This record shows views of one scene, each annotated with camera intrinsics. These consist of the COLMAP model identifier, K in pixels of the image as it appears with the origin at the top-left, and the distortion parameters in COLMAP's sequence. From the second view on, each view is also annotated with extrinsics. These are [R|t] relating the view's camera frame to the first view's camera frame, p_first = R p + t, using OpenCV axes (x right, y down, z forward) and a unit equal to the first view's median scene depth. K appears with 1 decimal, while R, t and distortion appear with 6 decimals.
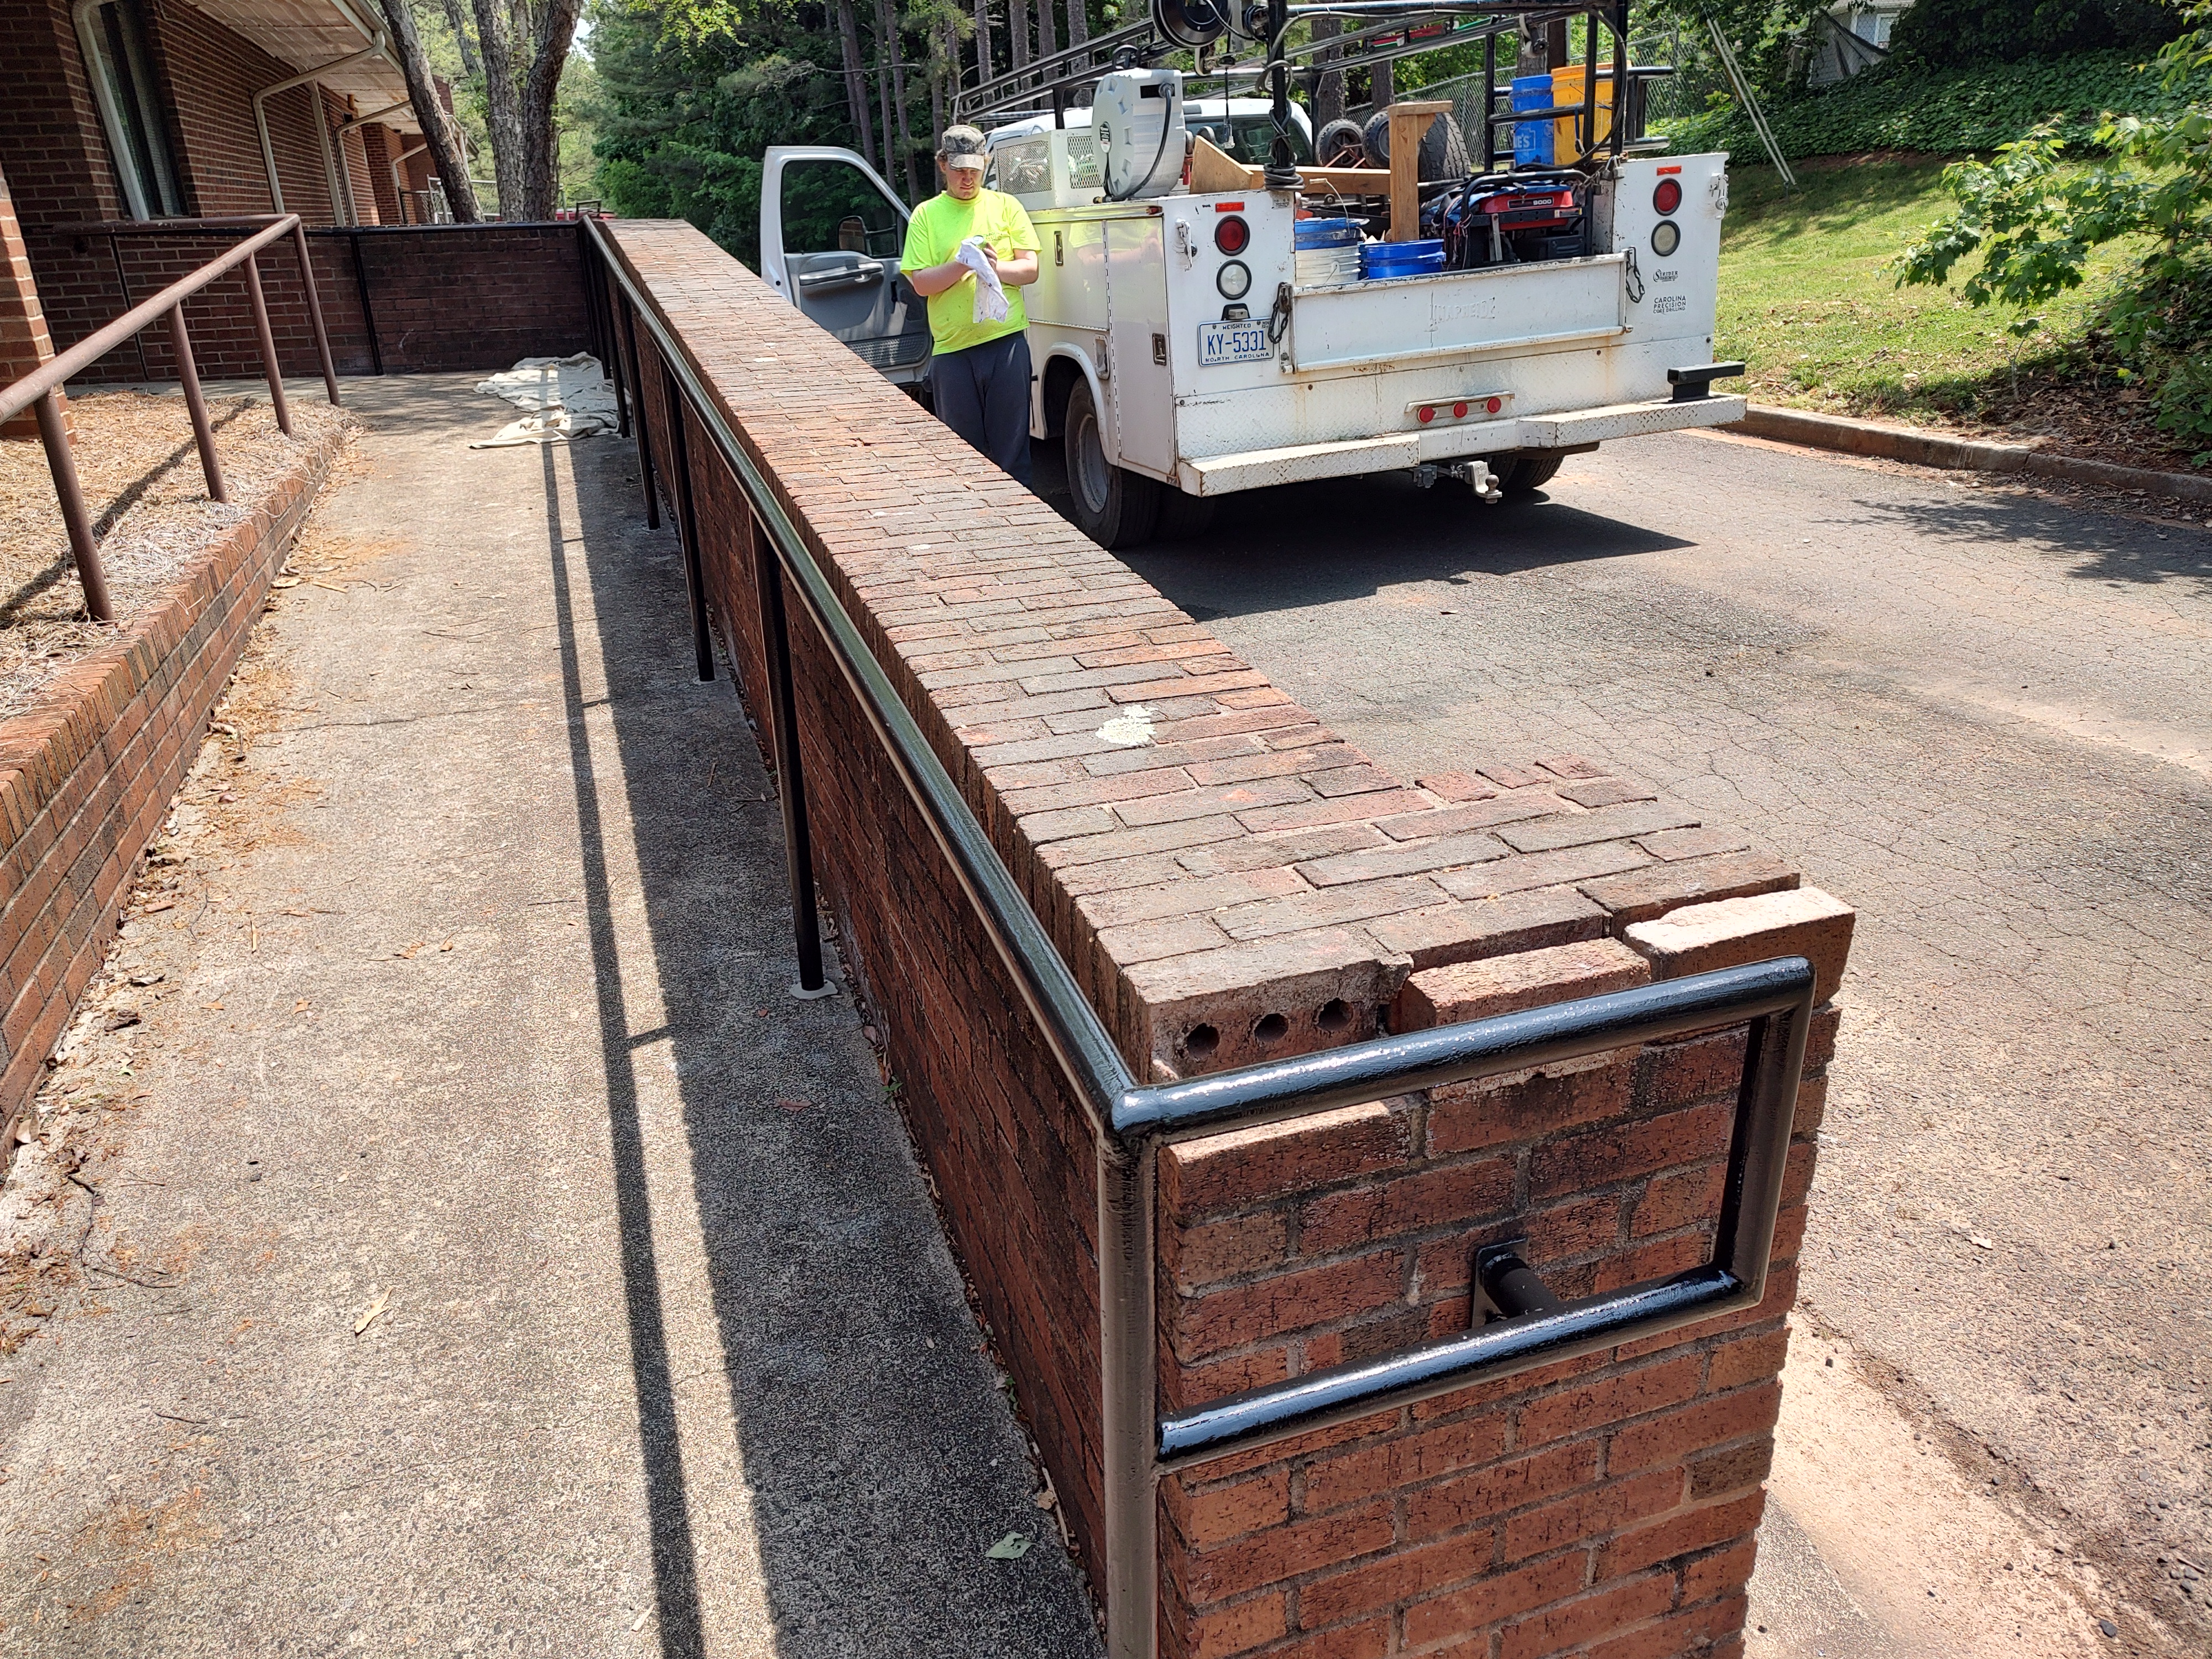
lens RADIAL K [[1511.8, 0, 1075.5], [0, 1511.8, 829.8], [0, 0, 1]] dist [0.010109, -0.014652]
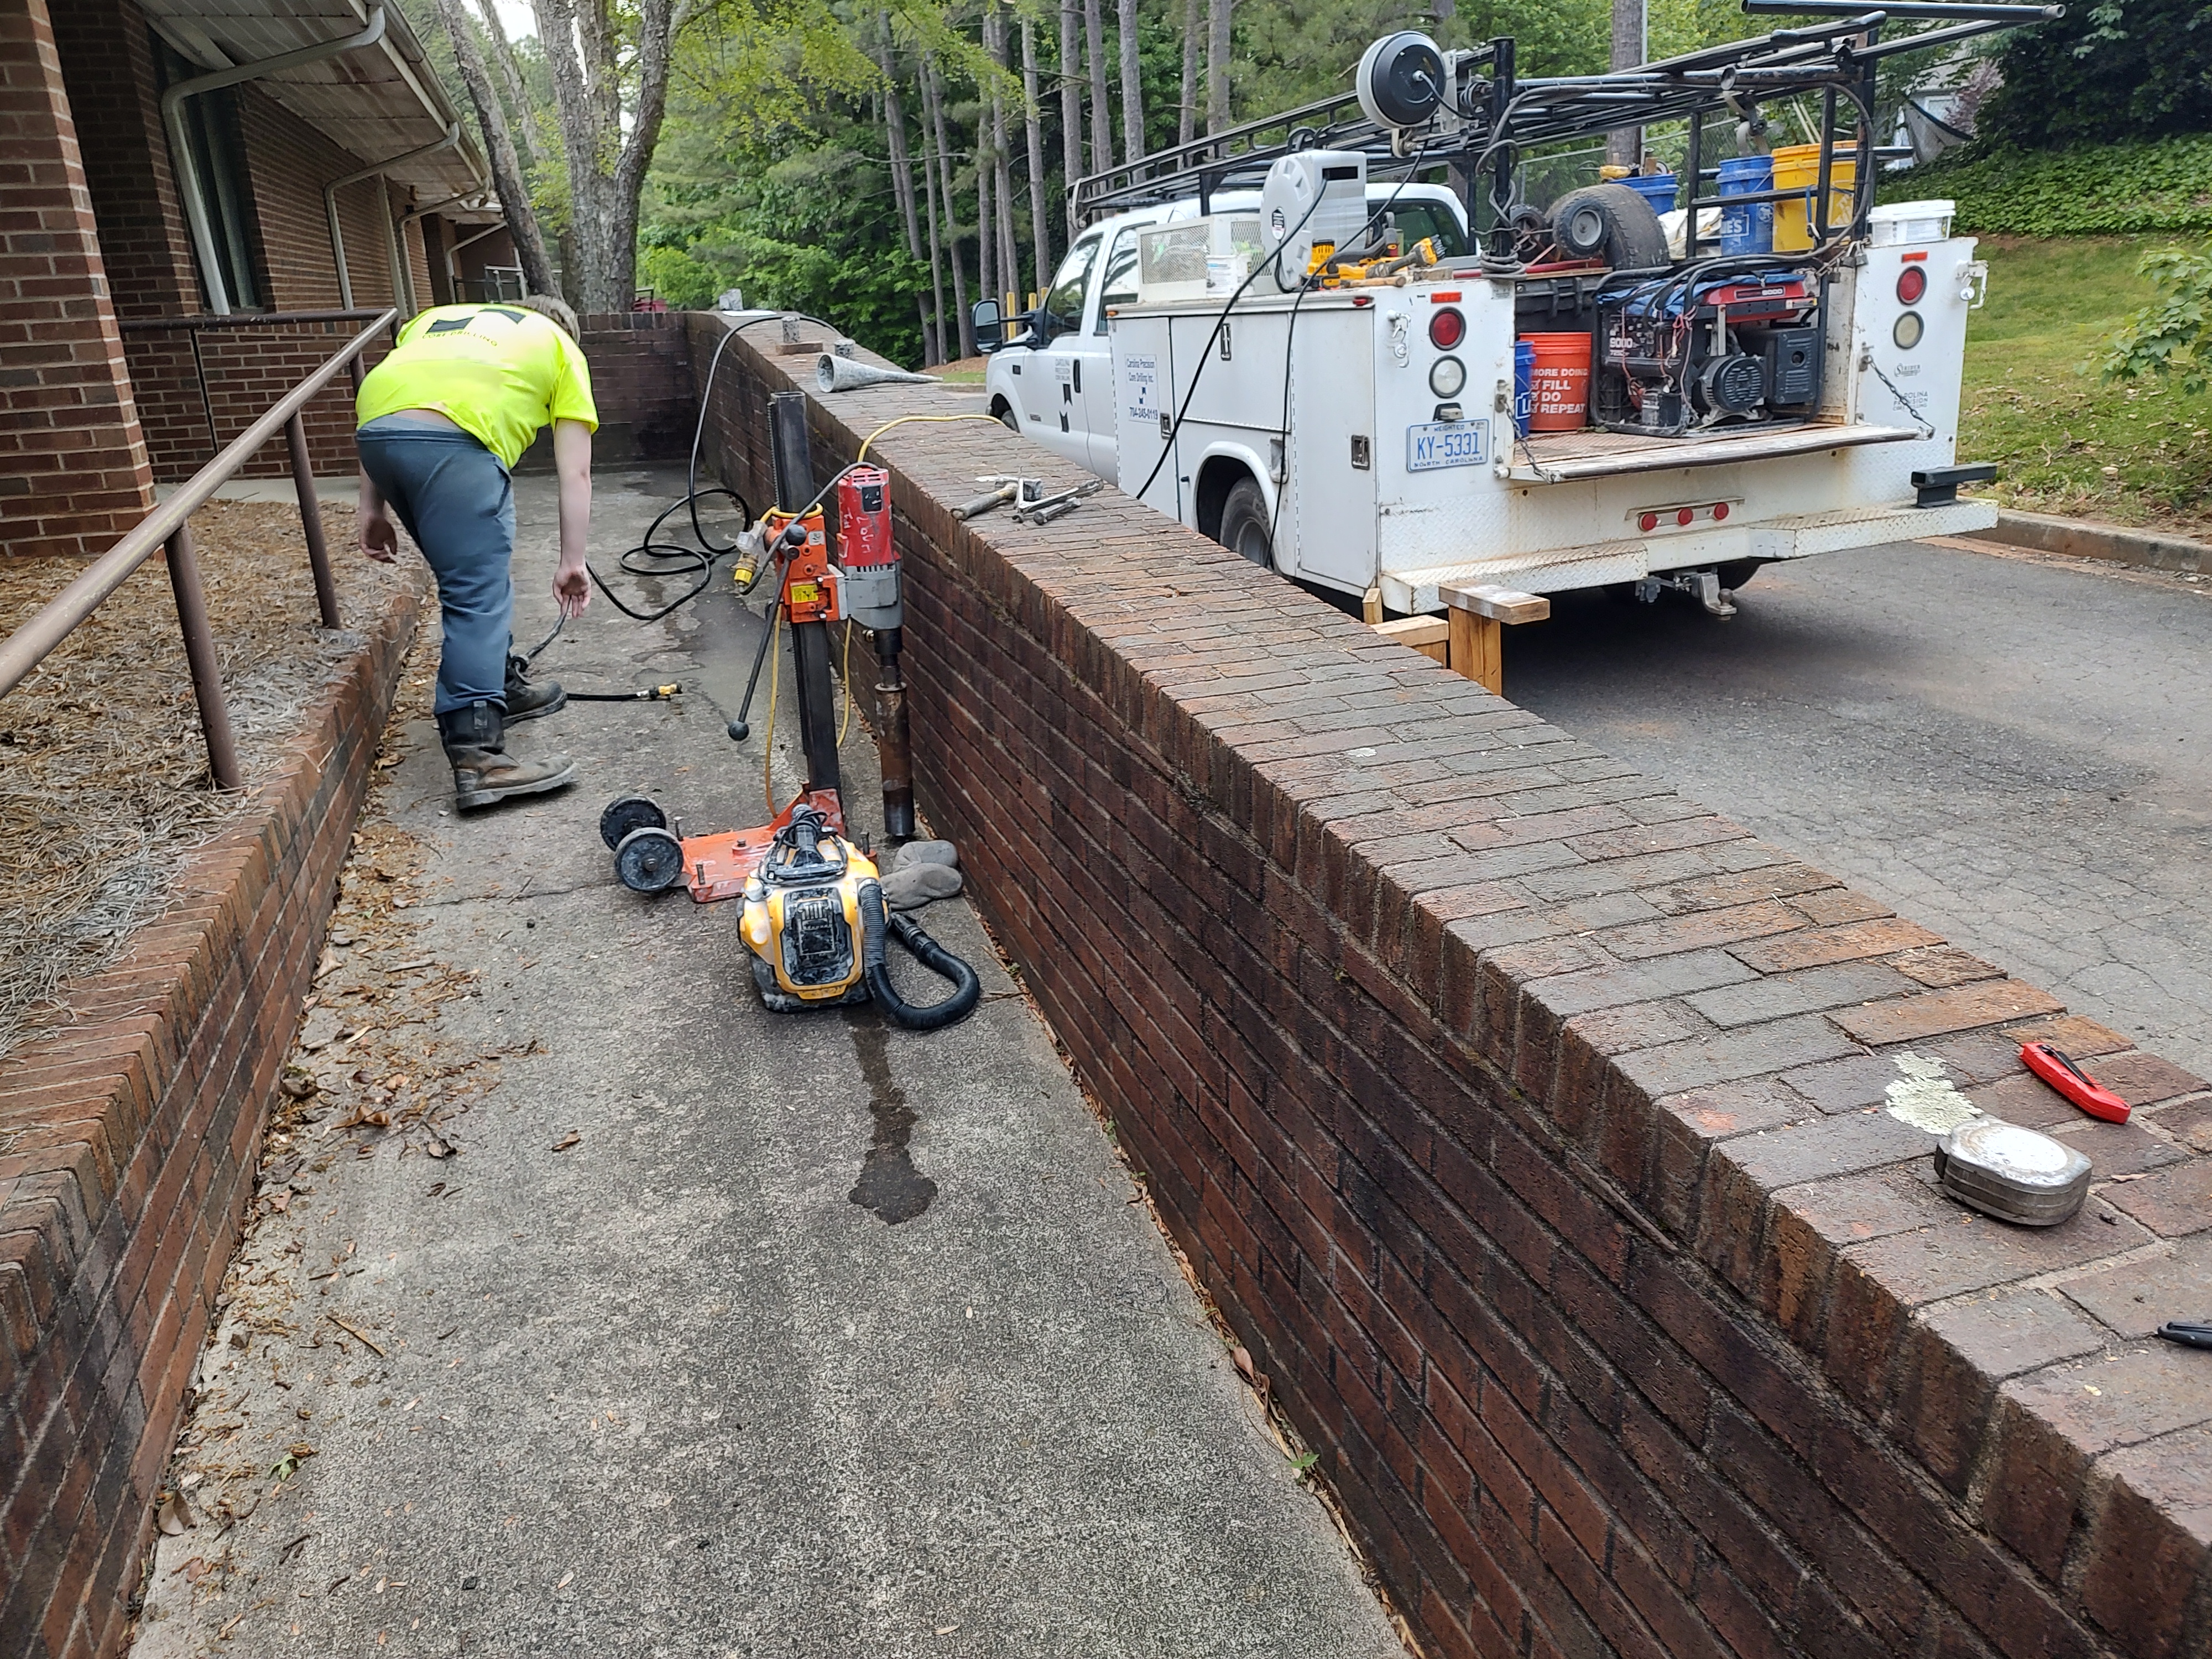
lens RADIAL K [[1562.9, 0, 1100.6], [0, 1562.9, 825.0], [0, 0, 1]] dist [0.016659, -0.024793]
pose [[0.999842, 0.001106, -0.017760, -0.094984], [-0.002213, 0.998048, -0.062418, -0.043442], [0.017656, 0.062448, 0.997892, 0.092587]]
